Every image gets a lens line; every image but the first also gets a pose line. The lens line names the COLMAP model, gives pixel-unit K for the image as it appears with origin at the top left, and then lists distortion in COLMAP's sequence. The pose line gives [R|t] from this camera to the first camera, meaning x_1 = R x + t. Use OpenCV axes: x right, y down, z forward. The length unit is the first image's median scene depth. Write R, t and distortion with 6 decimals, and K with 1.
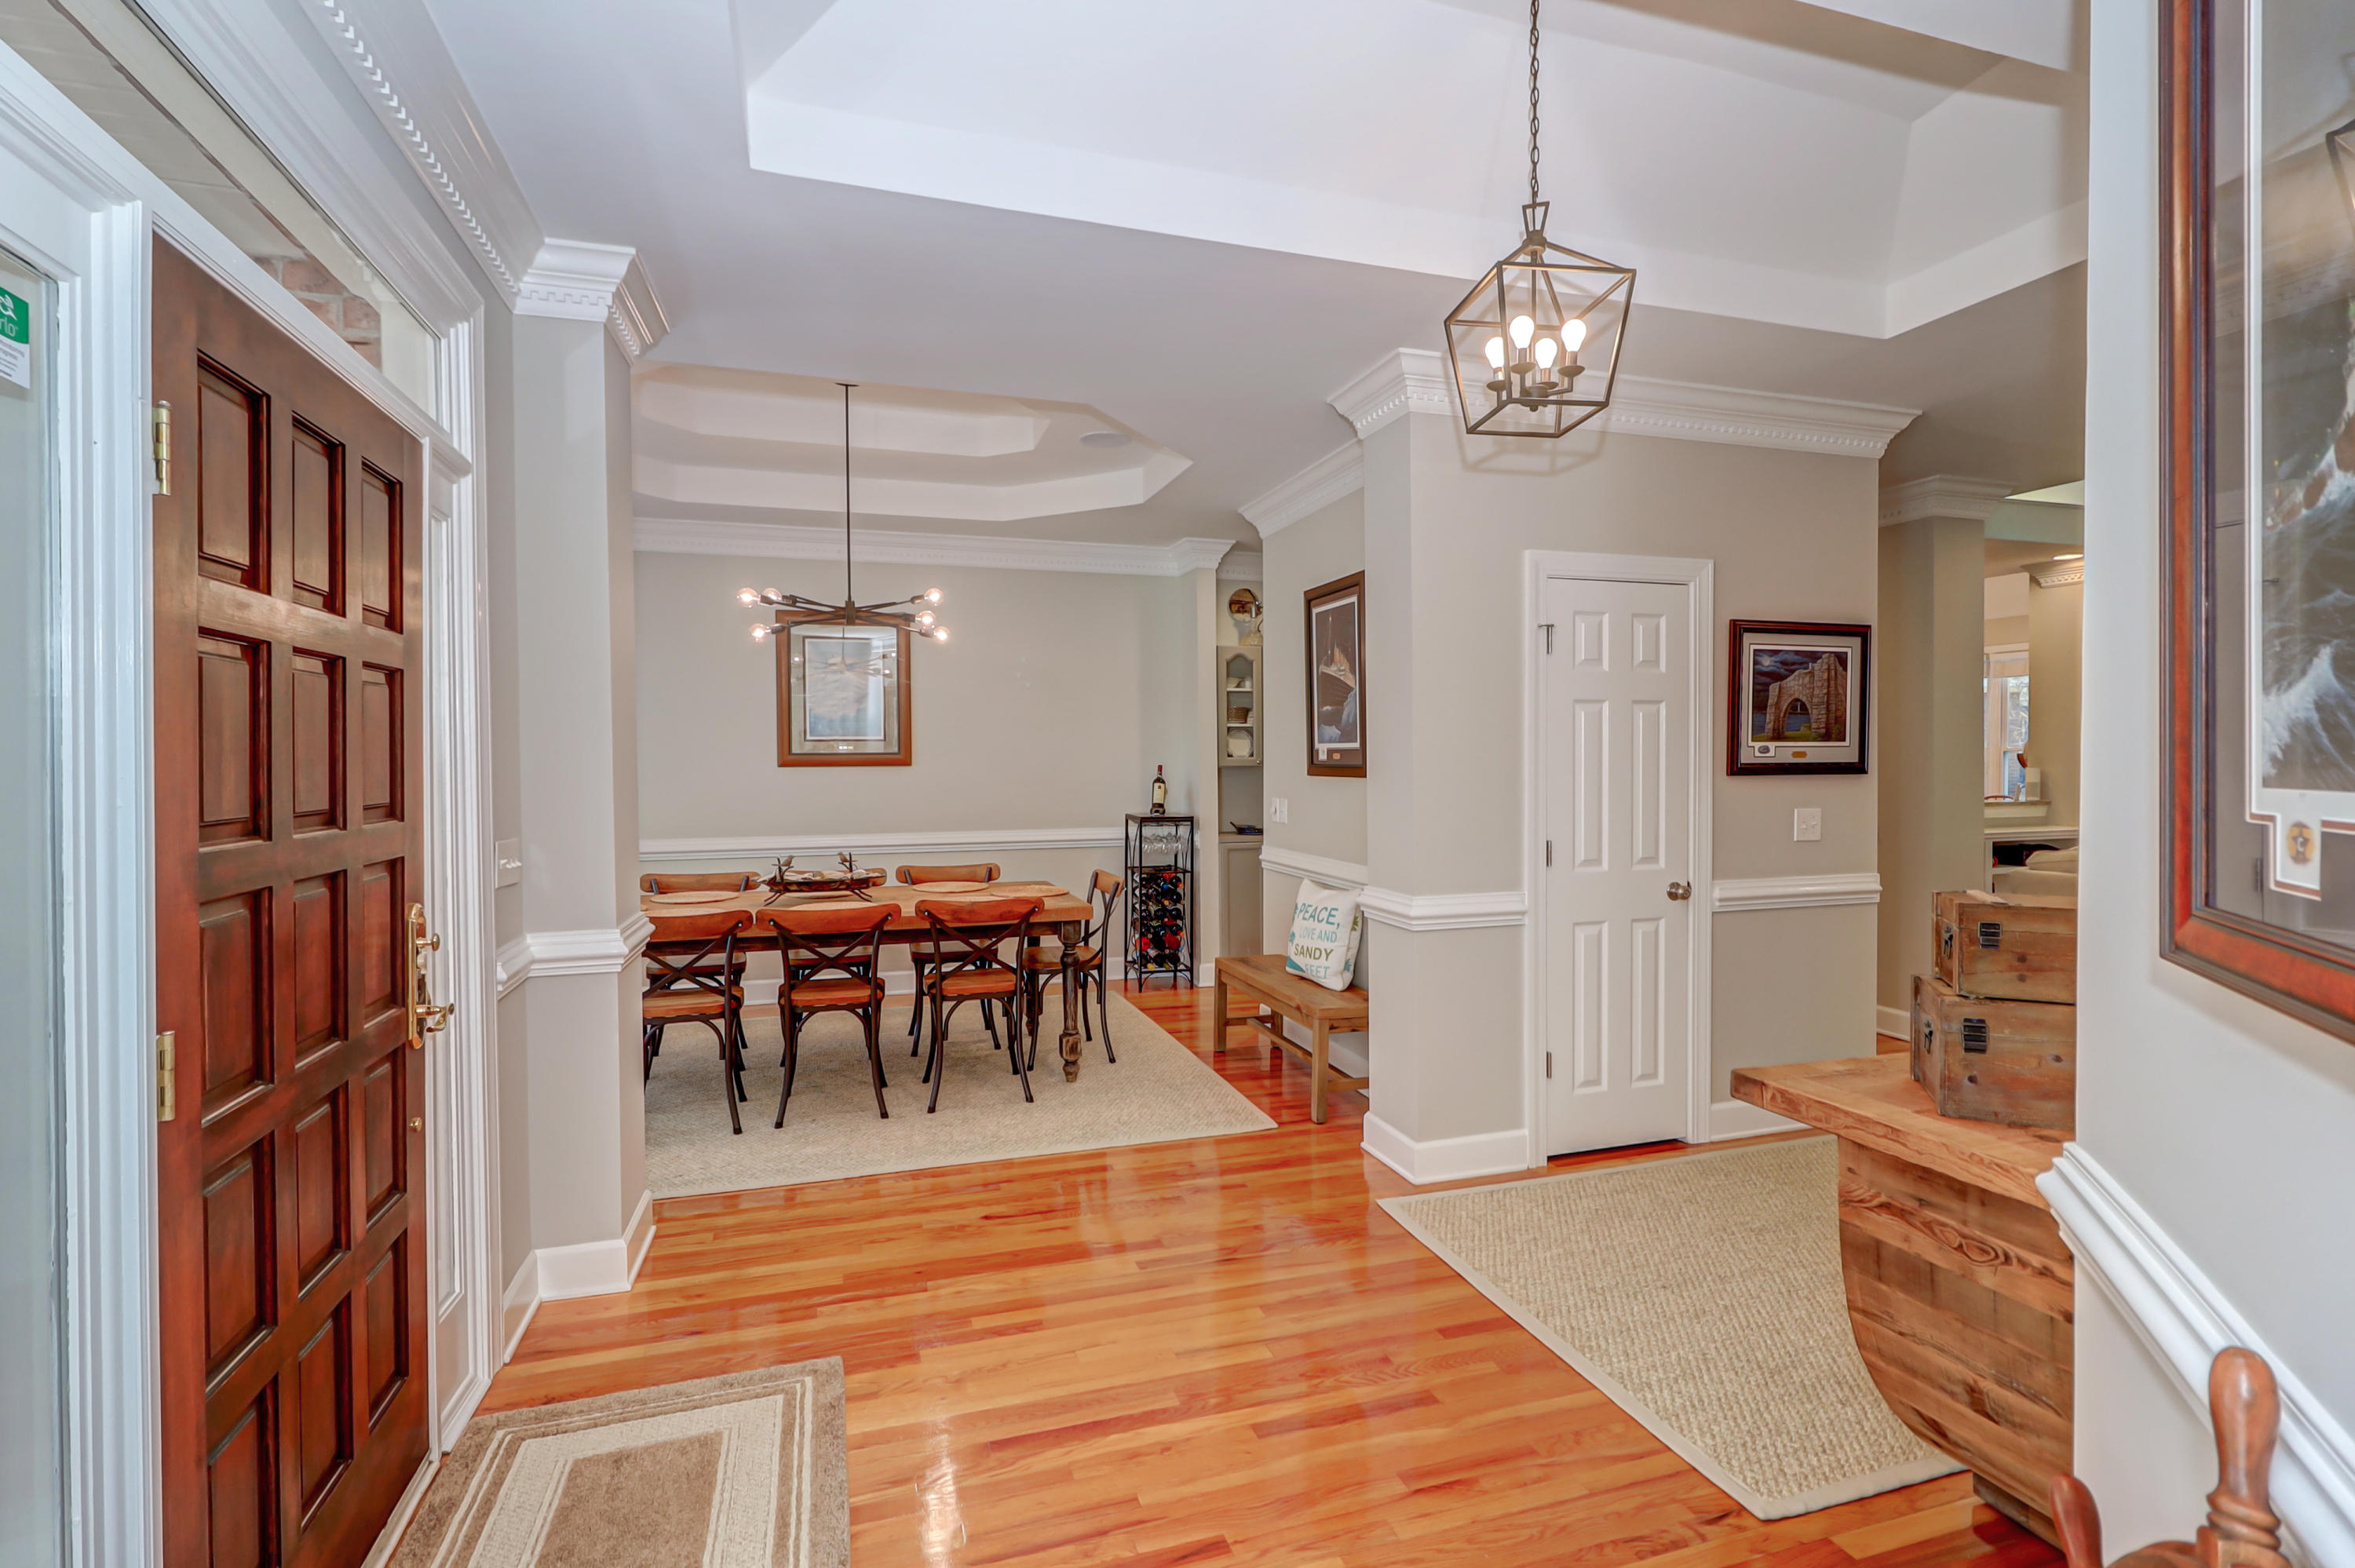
lens RADIAL K [[1108.0, 0, 1176.2], [0, 1108.0, 743.3], [0, 0, 1]] dist [0.001873, 0.000241]
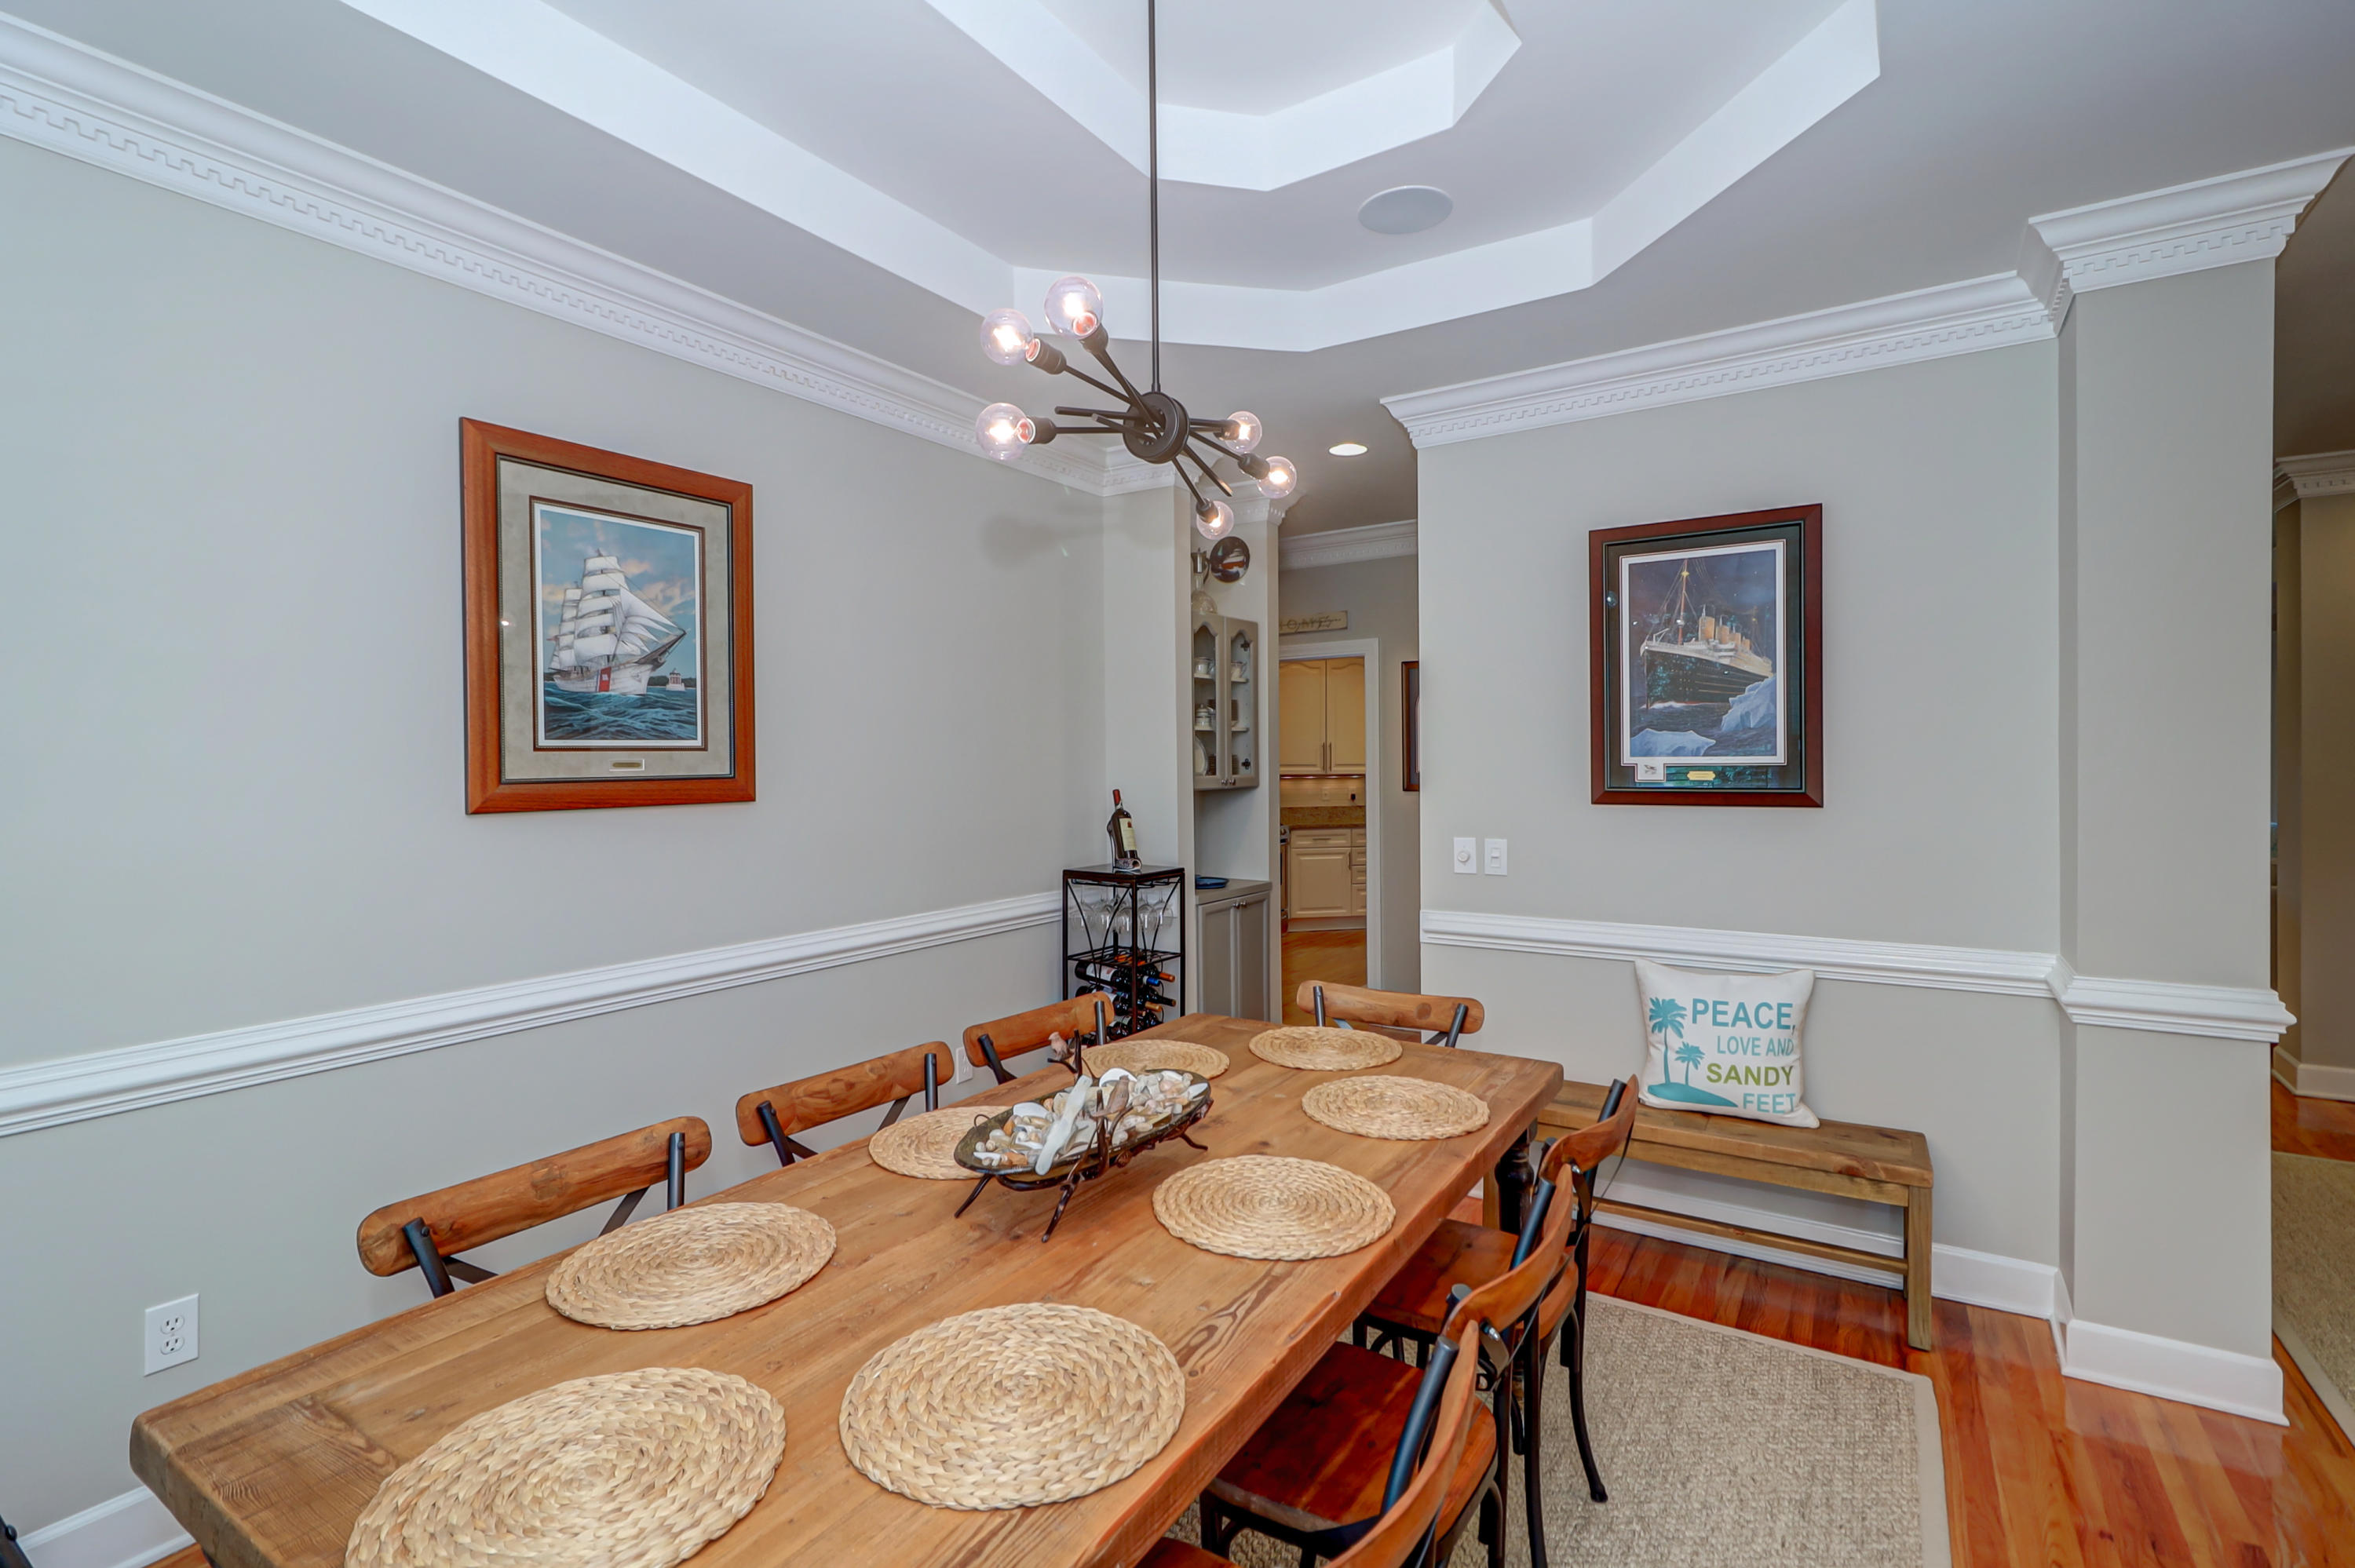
lens RADIAL K [[1087.6, 0, 1170.1], [0, 1087.6, 755.8], [0, 0, 1]] dist [-0.001768, 0.000277]
pose [[0.772424, -0.000597, 0.635106, -0.556687], [-0.001217, 0.999996, 0.002420, -0.001882], [-0.635106, -0.002642, 0.772421, 0.723295]]
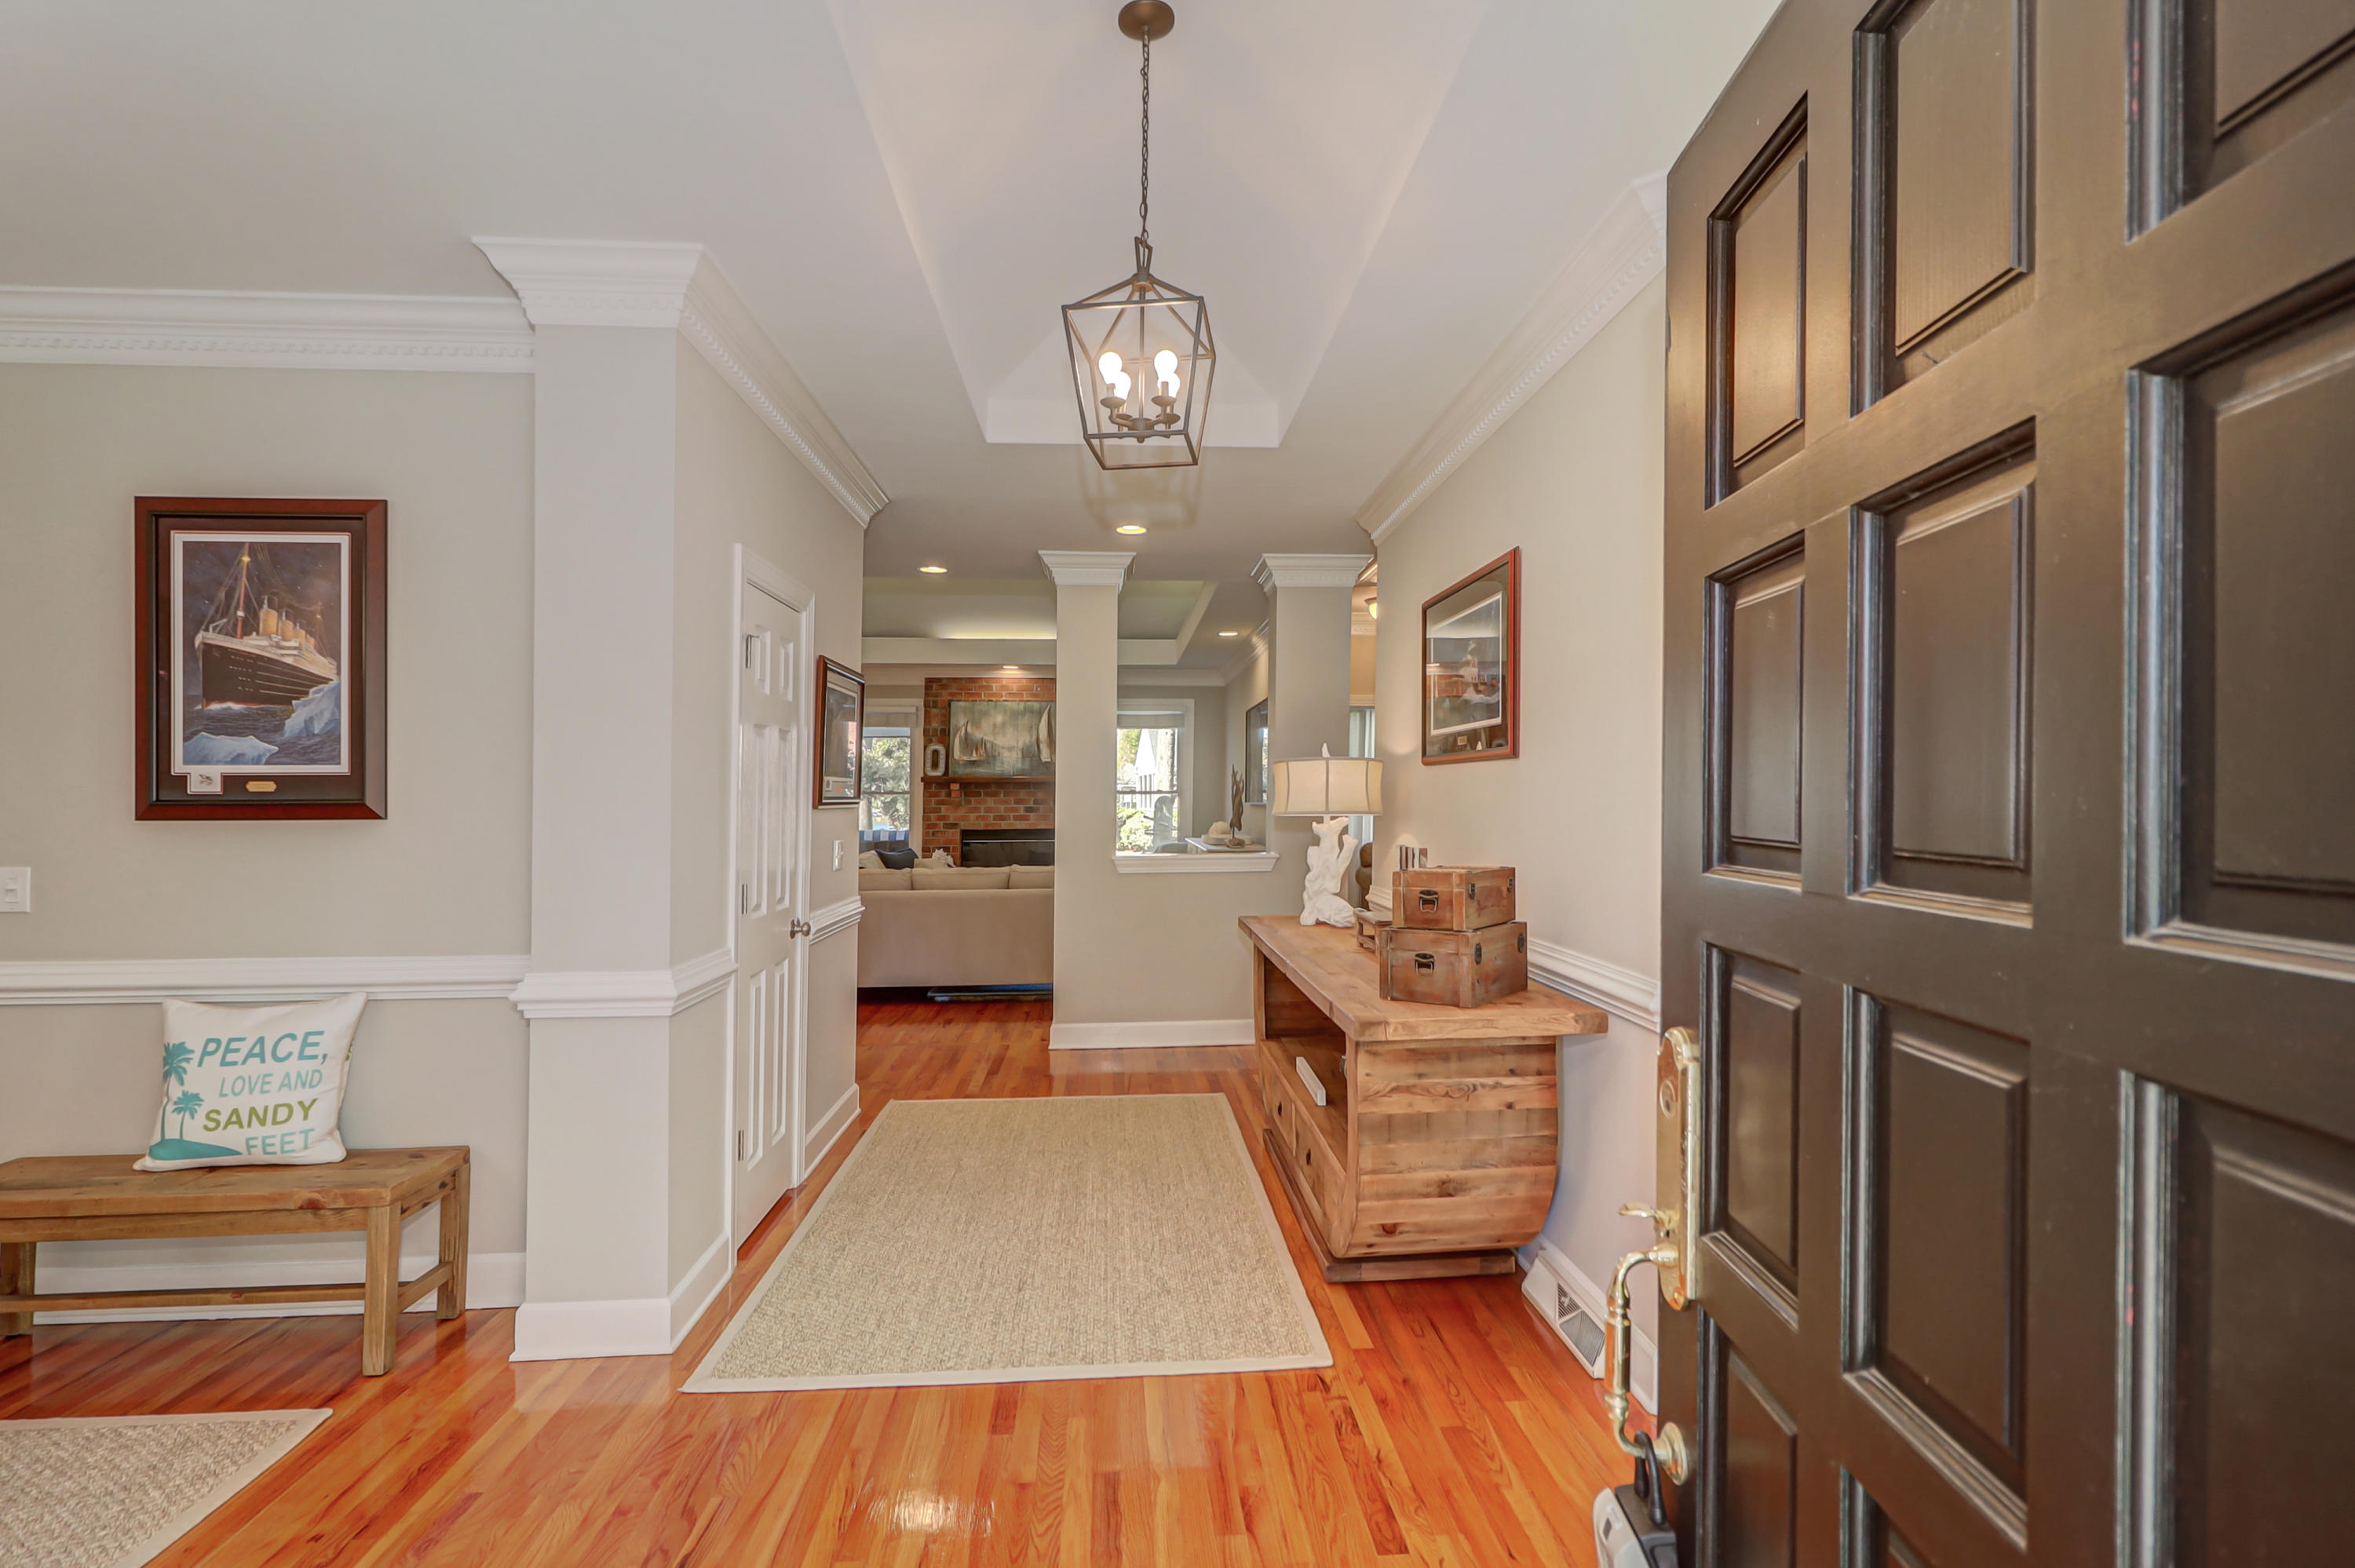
lens RADIAL K [[1101.1, 0, 1190.5], [0, 1101.1, 777.3], [0, 0, 1]] dist [0.001290, 0.000017]
pose [[0.228655, 0.017766, 0.973345, -0.343720], [-0.007480, 0.999836, -0.016493, 0.013433], [-0.973479, -0.003510, 0.228750, 0.380974]]
